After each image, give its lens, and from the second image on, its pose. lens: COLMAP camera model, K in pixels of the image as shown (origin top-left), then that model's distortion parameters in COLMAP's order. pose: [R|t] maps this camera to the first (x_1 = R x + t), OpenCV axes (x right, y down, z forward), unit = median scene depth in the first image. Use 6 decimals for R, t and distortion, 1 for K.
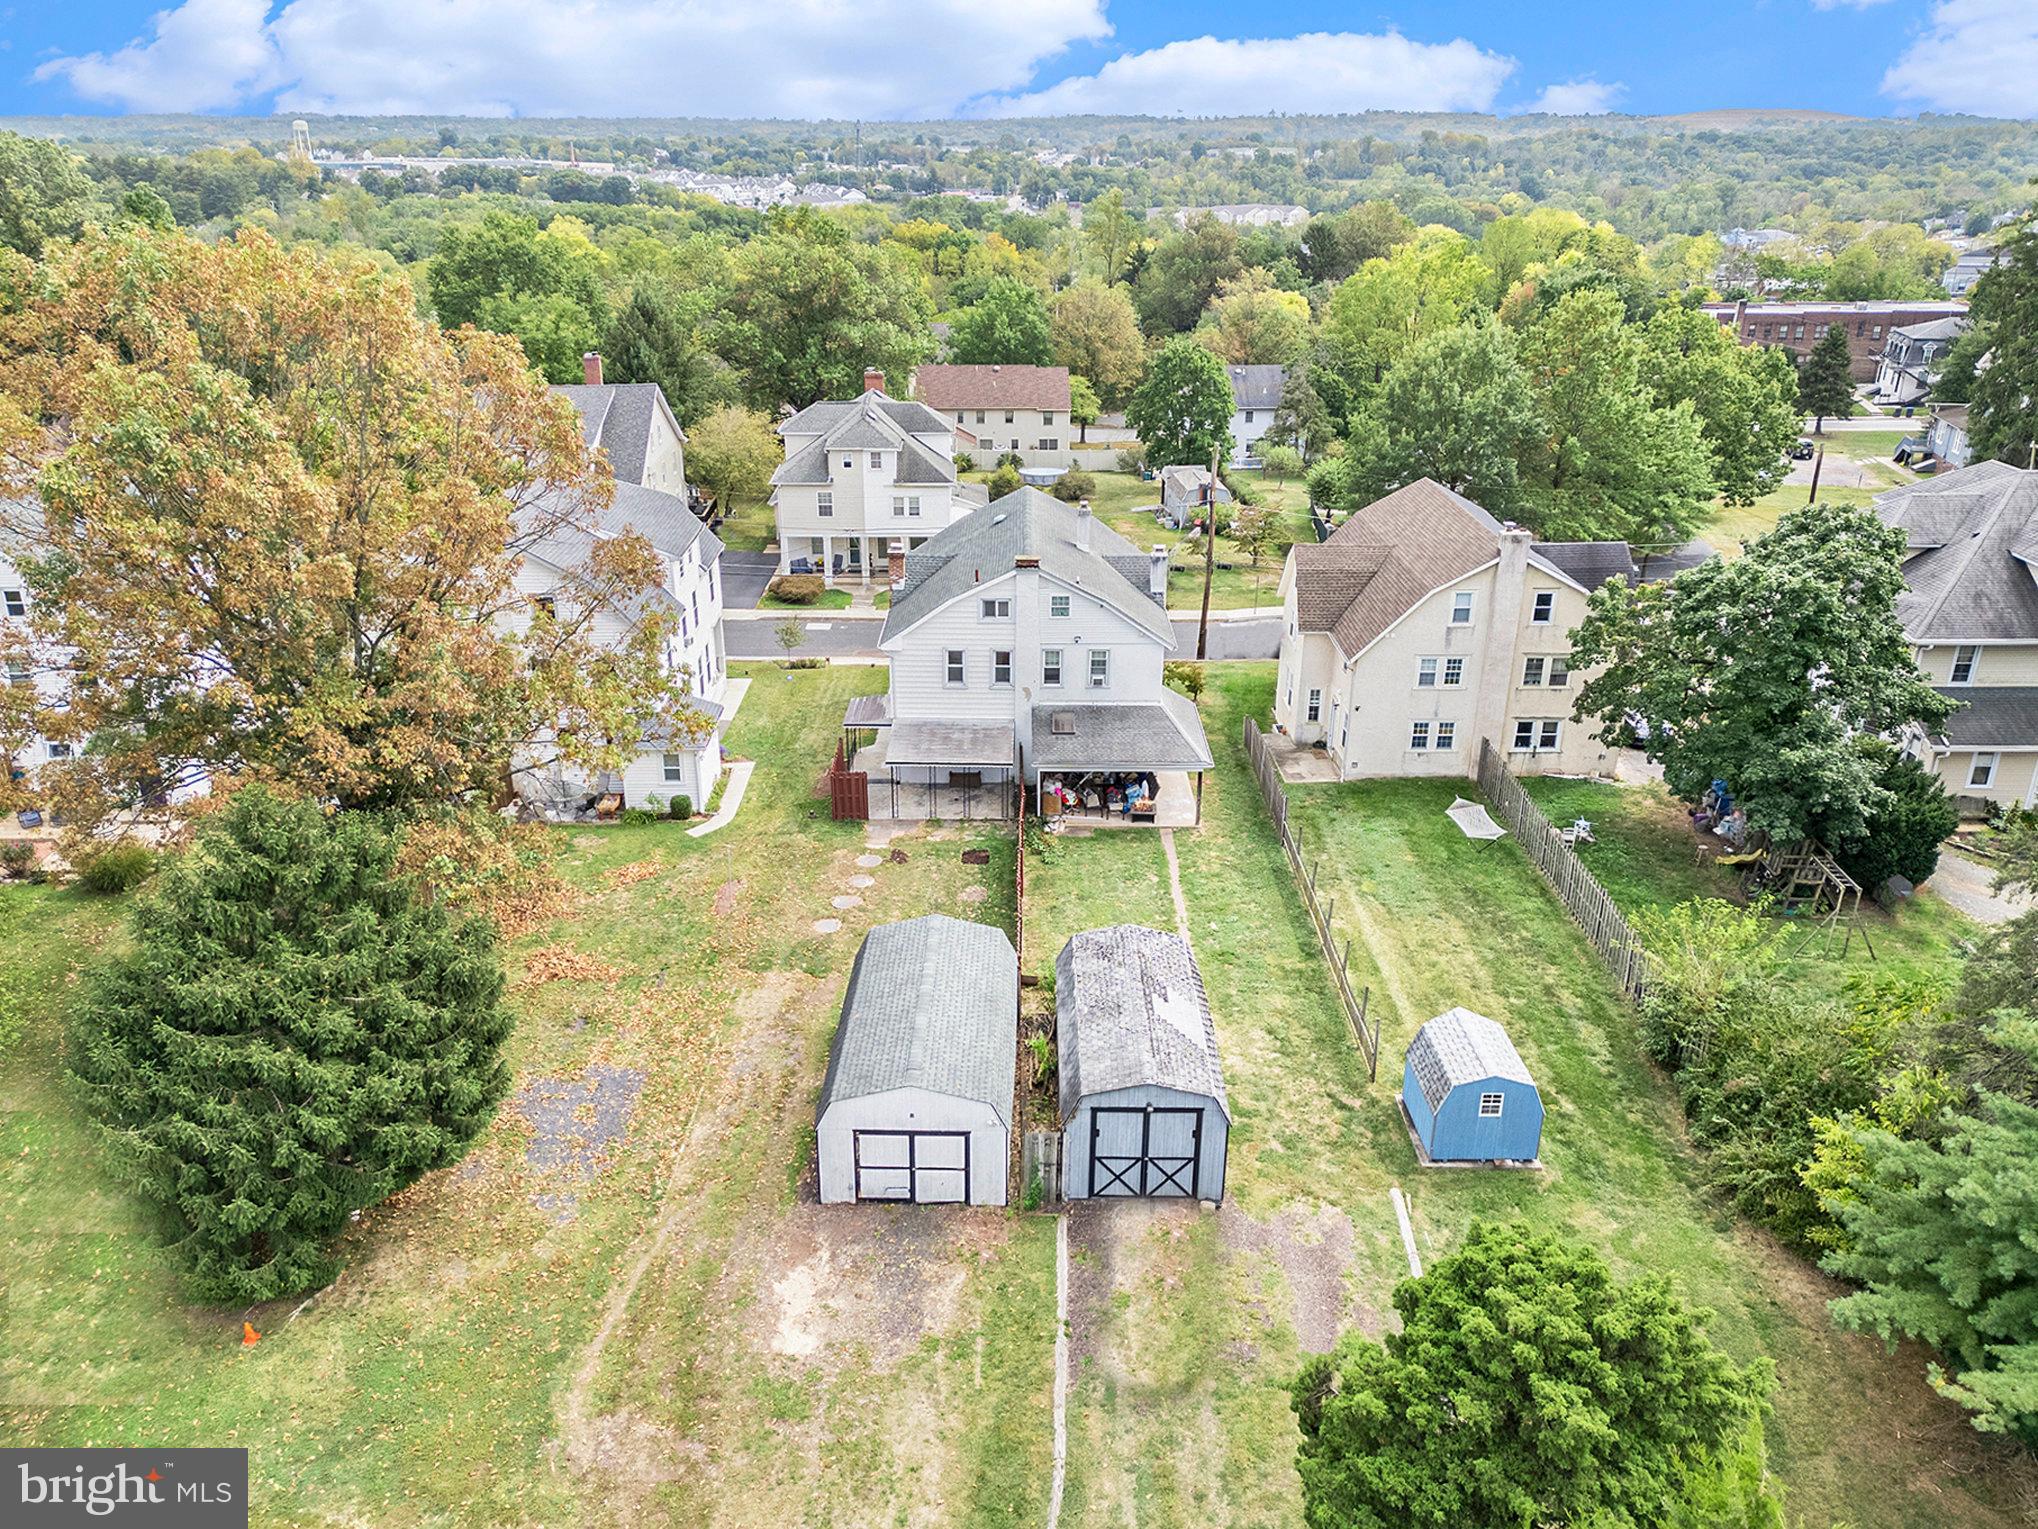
lens RADIAL K [[1450.3, 0, 1019.0], [0, 1450.3, 764.5], [0, 0, 1]] dist [0.062139, -0.002905]
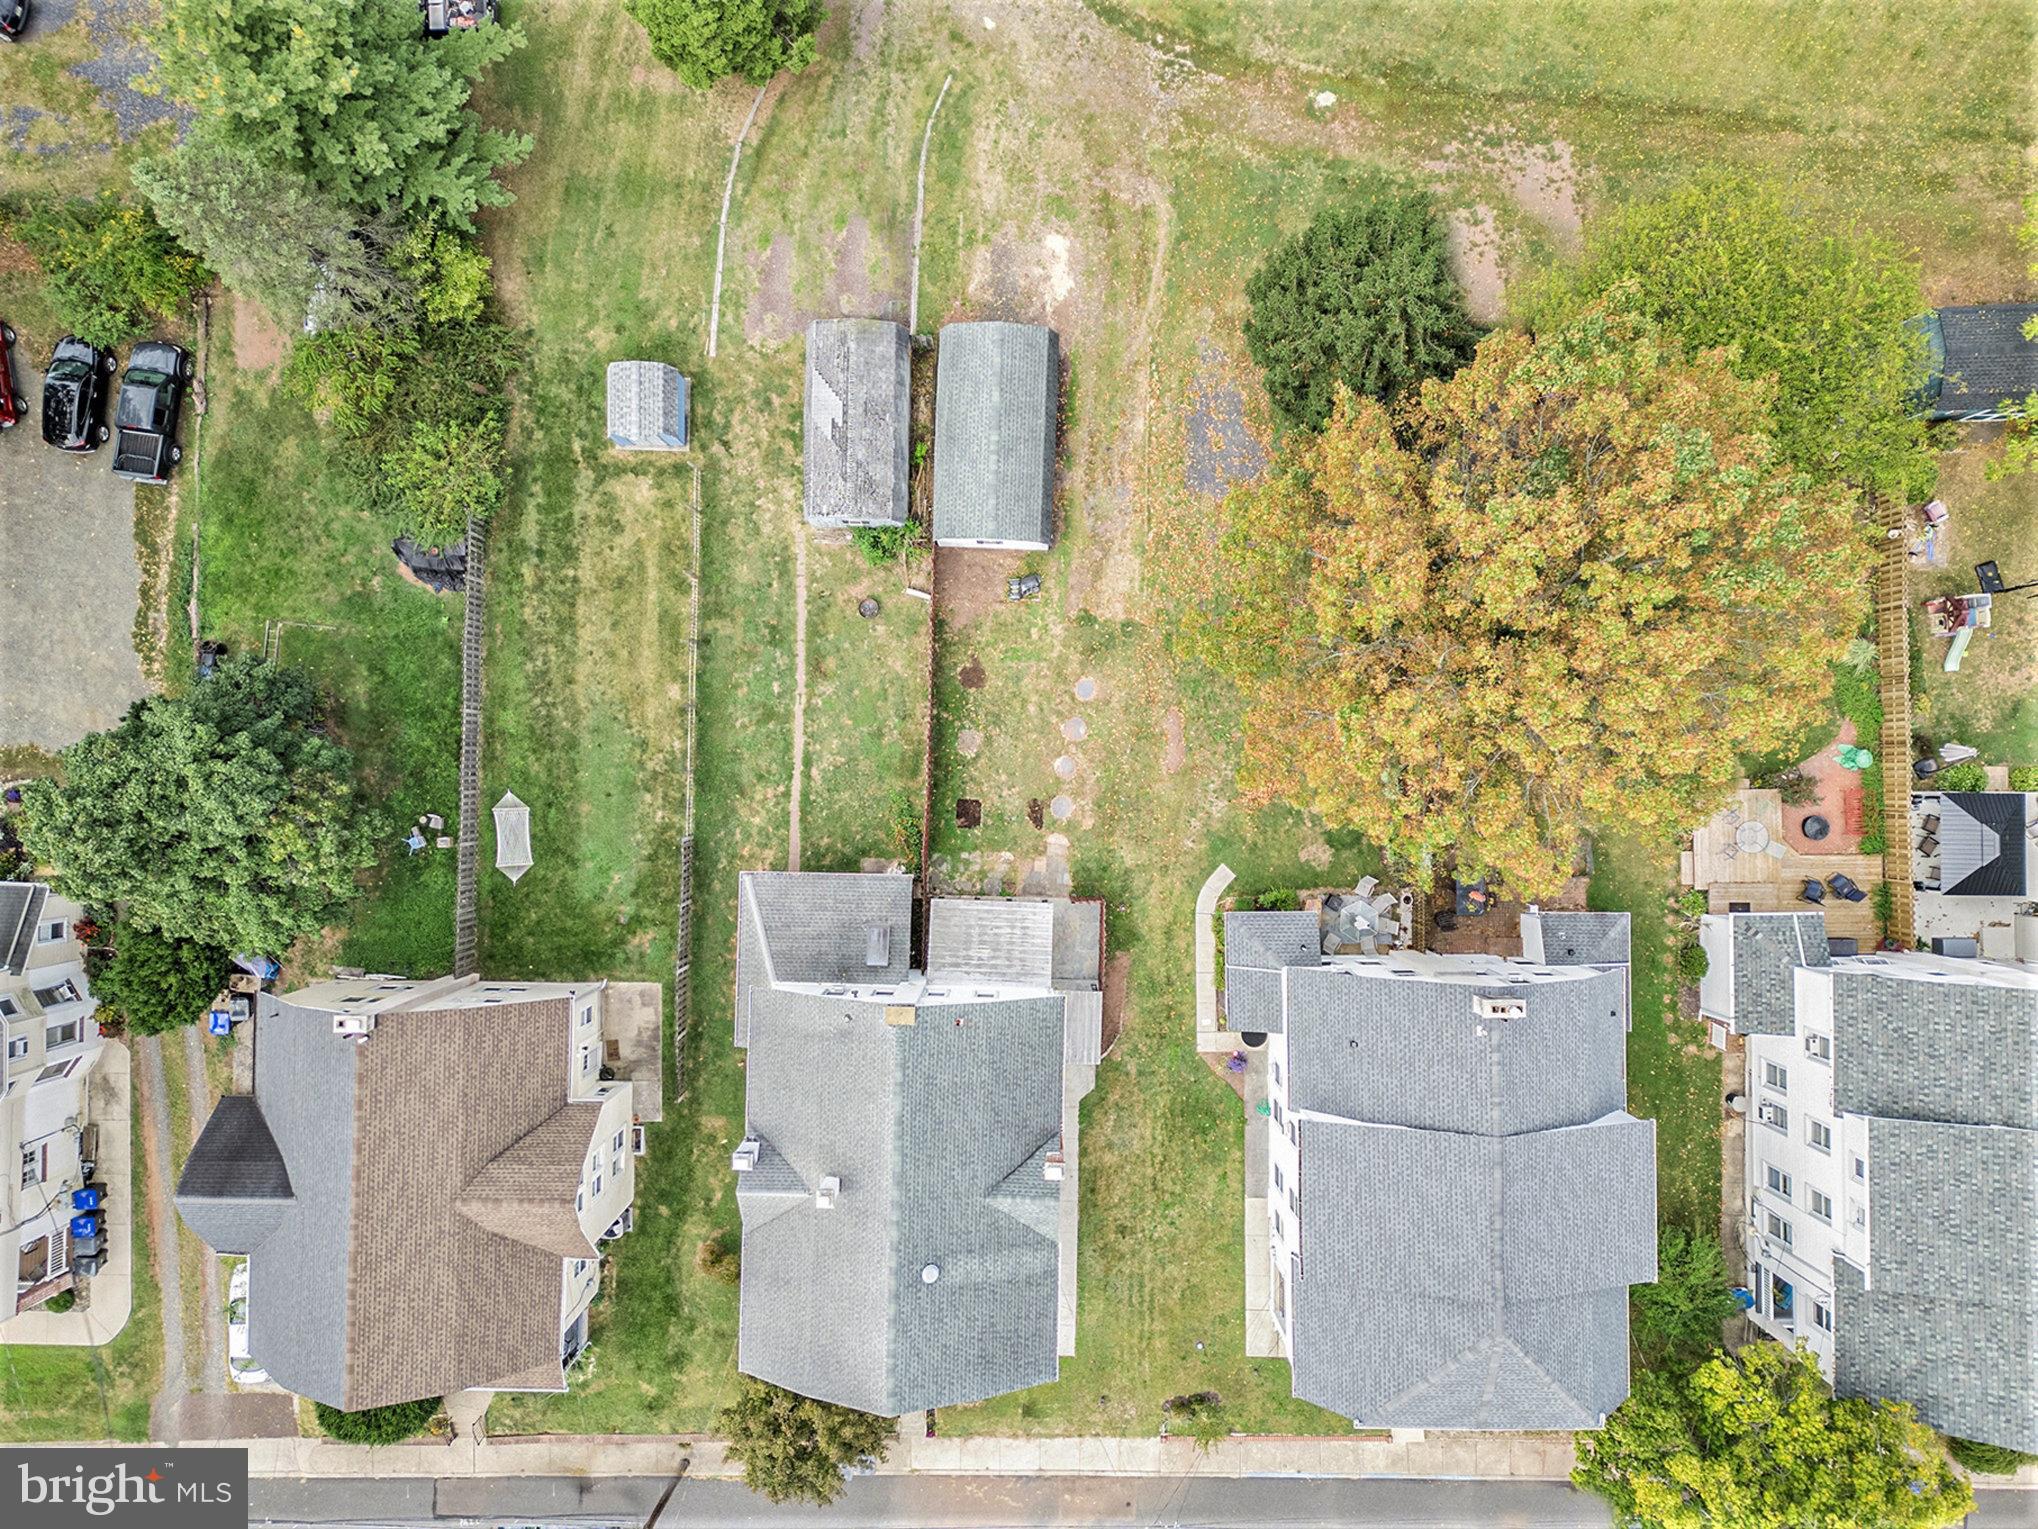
lens RADIAL K [[1450.3, 0, 1019.0], [0, 1450.3, 764.5], [0, 0, 1]] dist [0.062139, -0.002905]
pose [[-0.999679, -0.018856, -0.016895, -0.046436], [-0.007674, -0.410257, 0.911938, -0.898273], [-0.024126, 0.911775, 0.409980, 0.468758]]
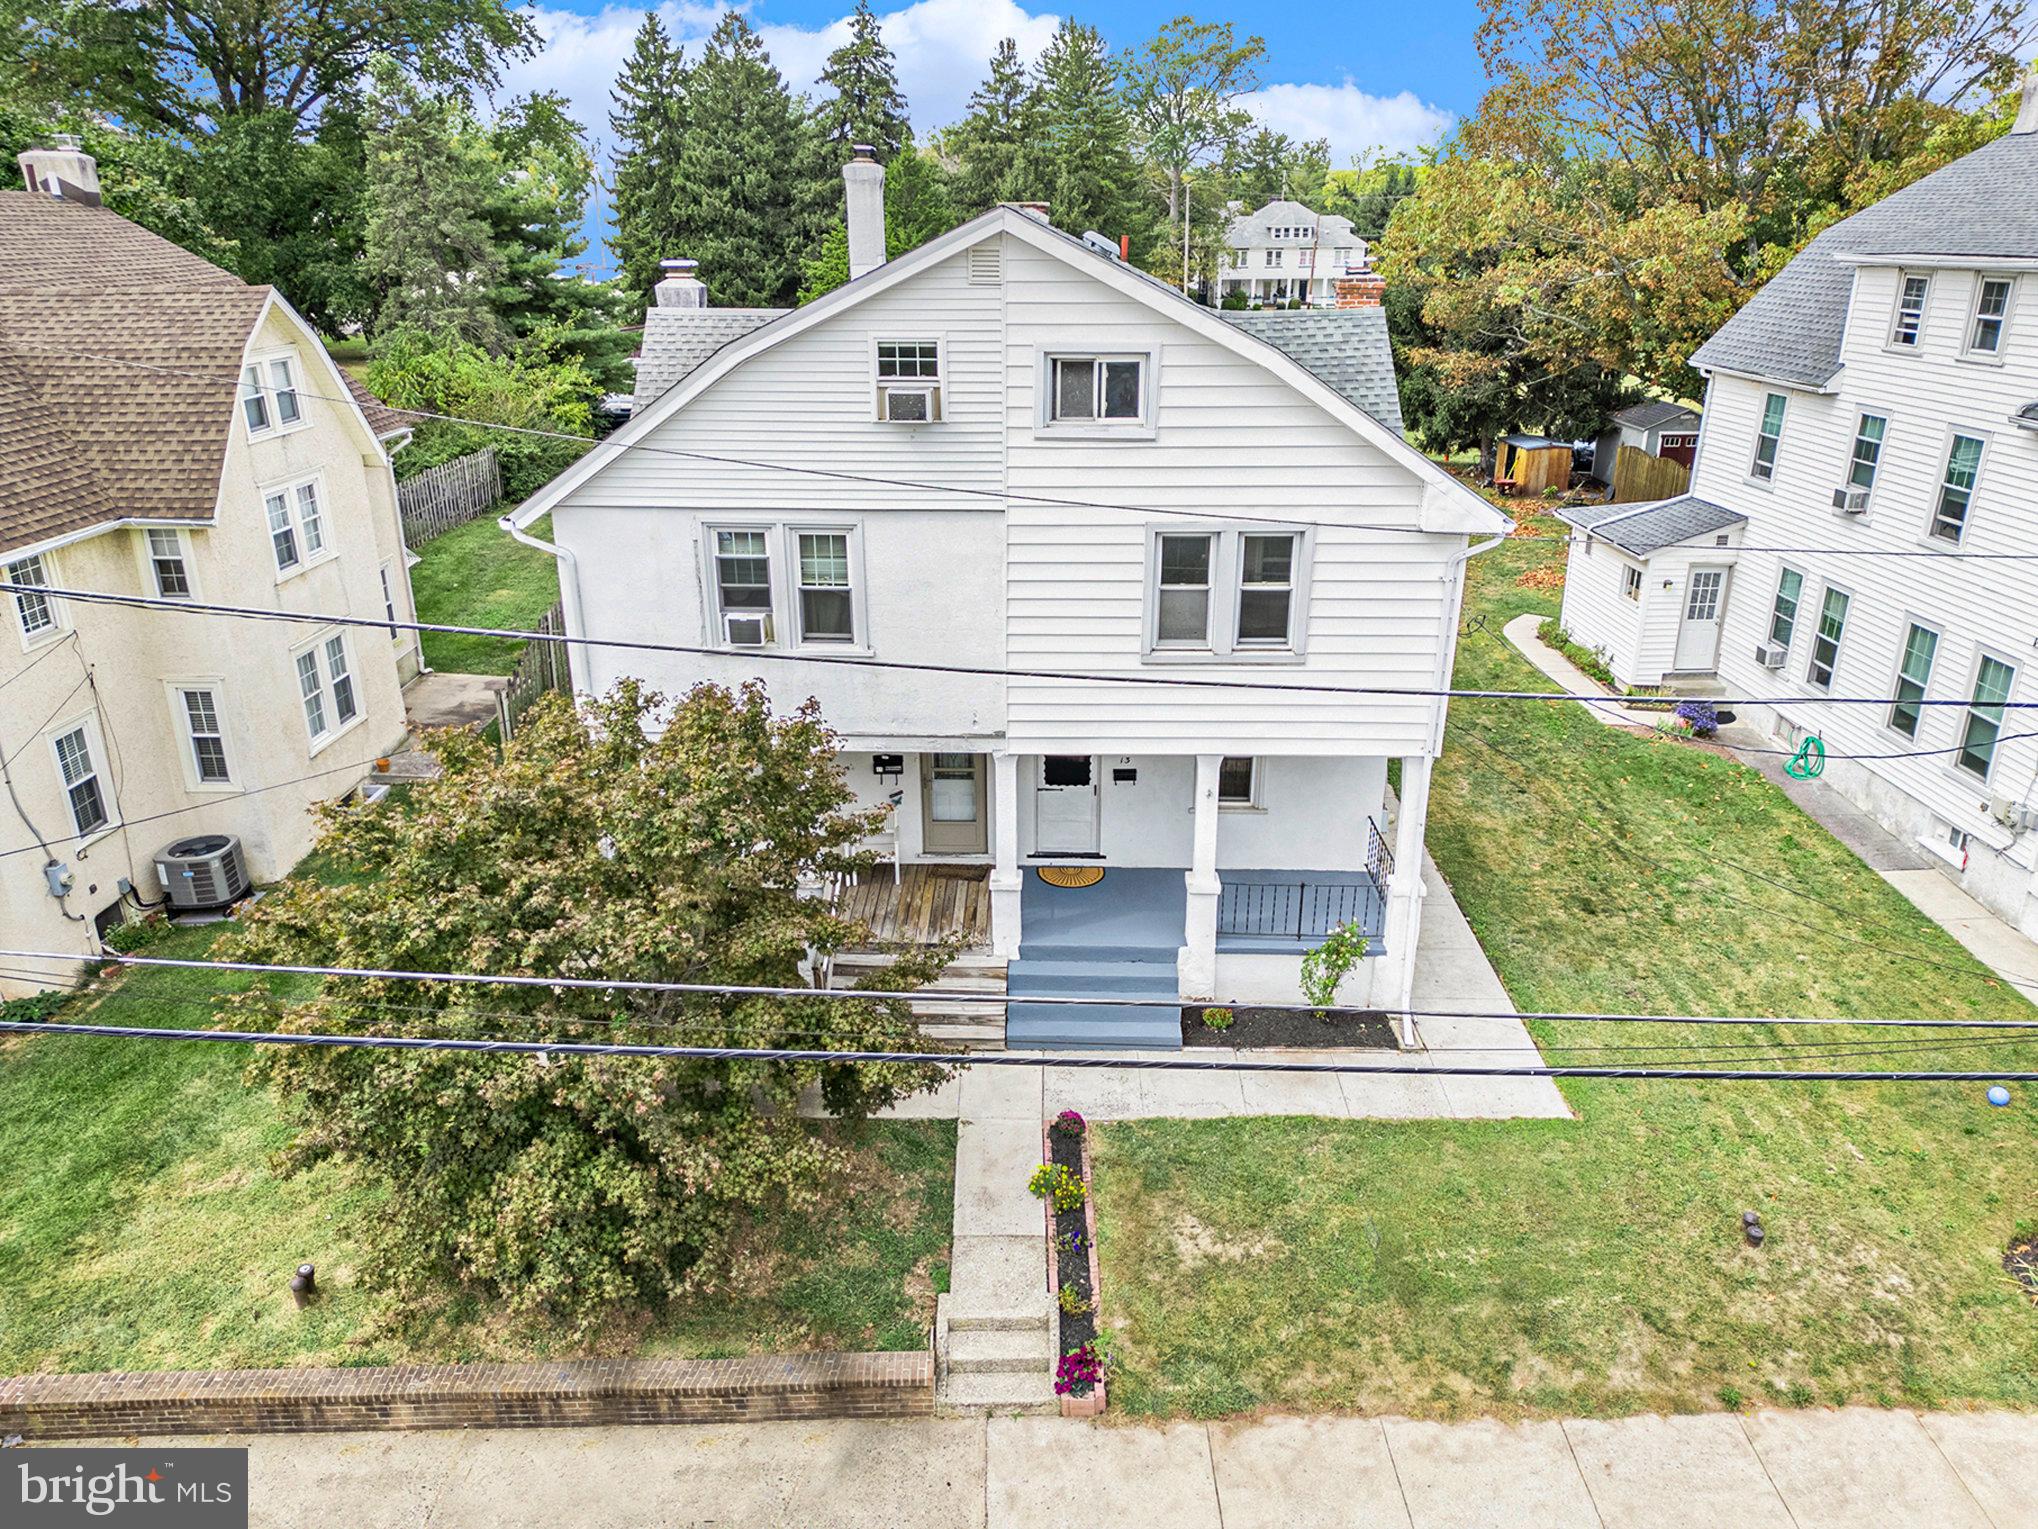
lens RADIAL K [[1441.9, 0, 1031.7], [0, 1441.9, 767.9], [0, 0, 1]] dist [0.030750, -0.007192]
pose [[-0.999958, -0.005161, 0.007605, -0.002306], [0.001646, 0.713518, 0.700635, -0.357753], [-0.009042, 0.700618, -0.713479, 1.473851]]
